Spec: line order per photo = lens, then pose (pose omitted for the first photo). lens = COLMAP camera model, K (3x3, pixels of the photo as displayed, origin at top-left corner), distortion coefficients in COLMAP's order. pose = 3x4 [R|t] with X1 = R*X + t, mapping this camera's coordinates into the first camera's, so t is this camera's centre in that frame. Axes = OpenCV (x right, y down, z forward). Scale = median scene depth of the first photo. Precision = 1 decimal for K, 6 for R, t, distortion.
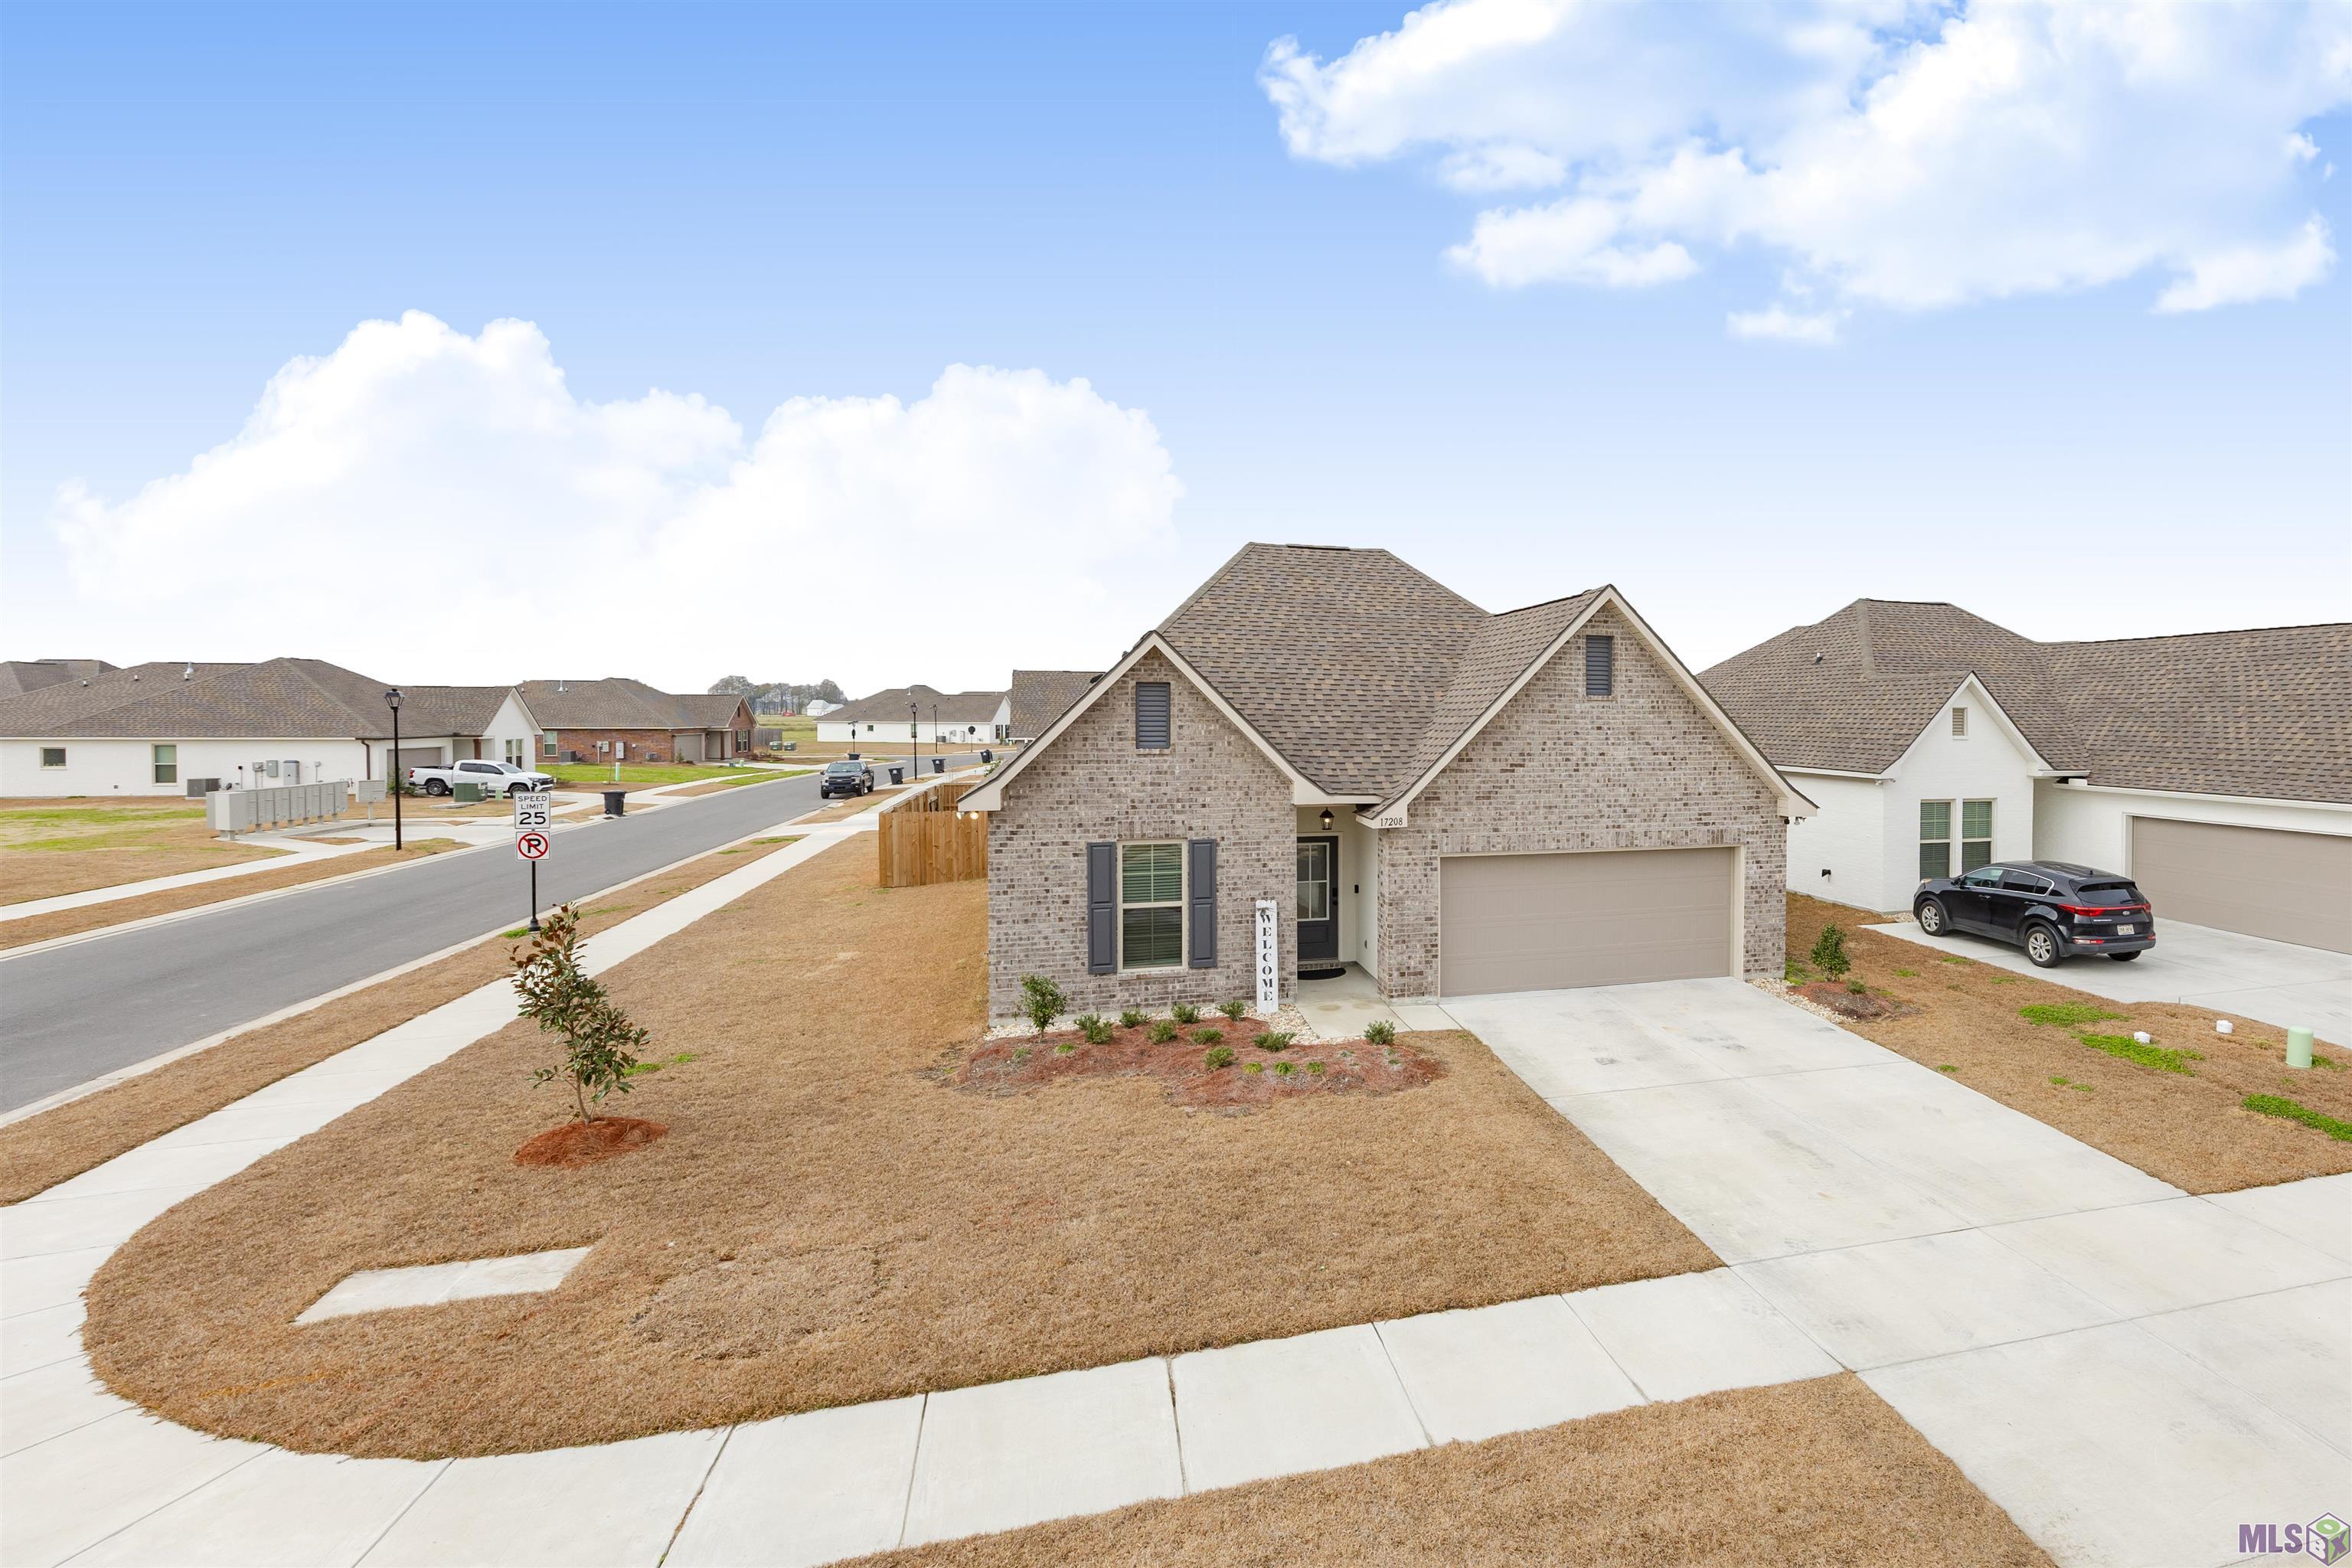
lens RADIAL K [[897.4, 0, 1179.8], [0, 897.4, 780.6], [0, 0, 1]] dist [-0.002849, -0.000103]
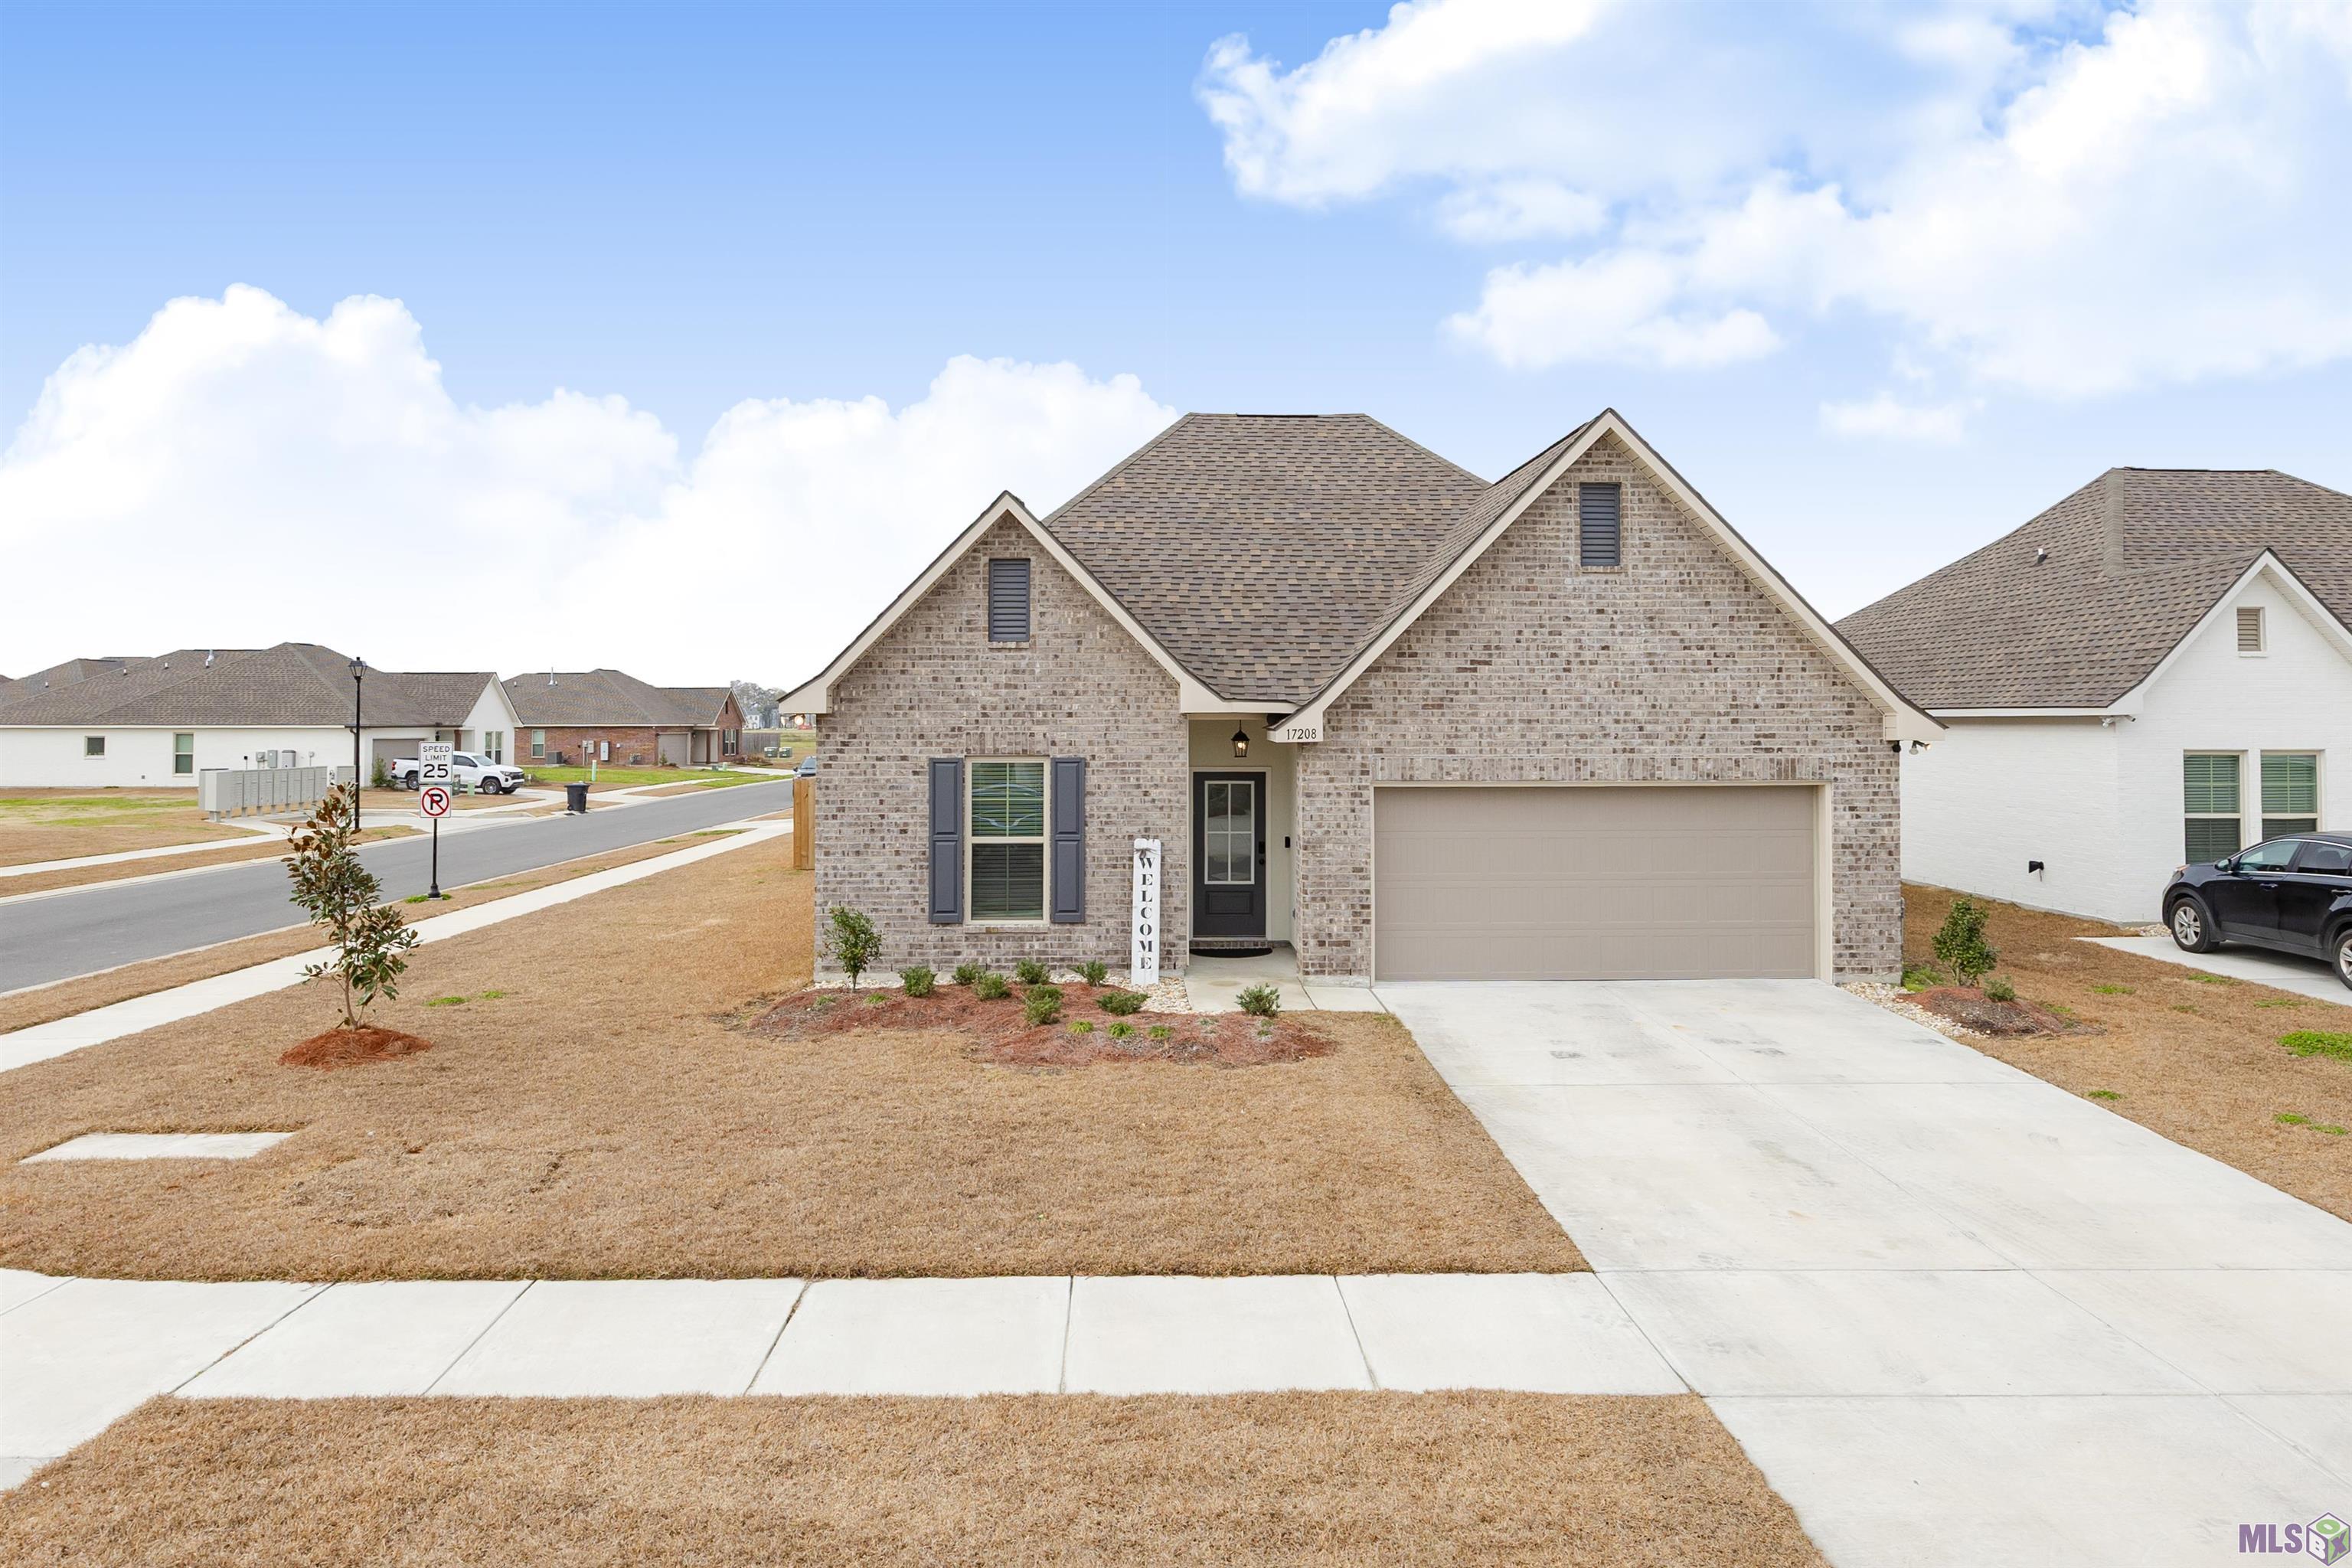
lens RADIAL K [[1159.1, 0, 1175.4], [0, 1159.1, 868.0], [0, 0, 1]] dist [-0.003402, 0.000005]
pose [[0.976108, 0.031847, -0.214938, 0.337030], [-0.040328, 0.998567, -0.035188, 0.192745], [0.213510, 0.043015, 0.975994, 0.024337]]
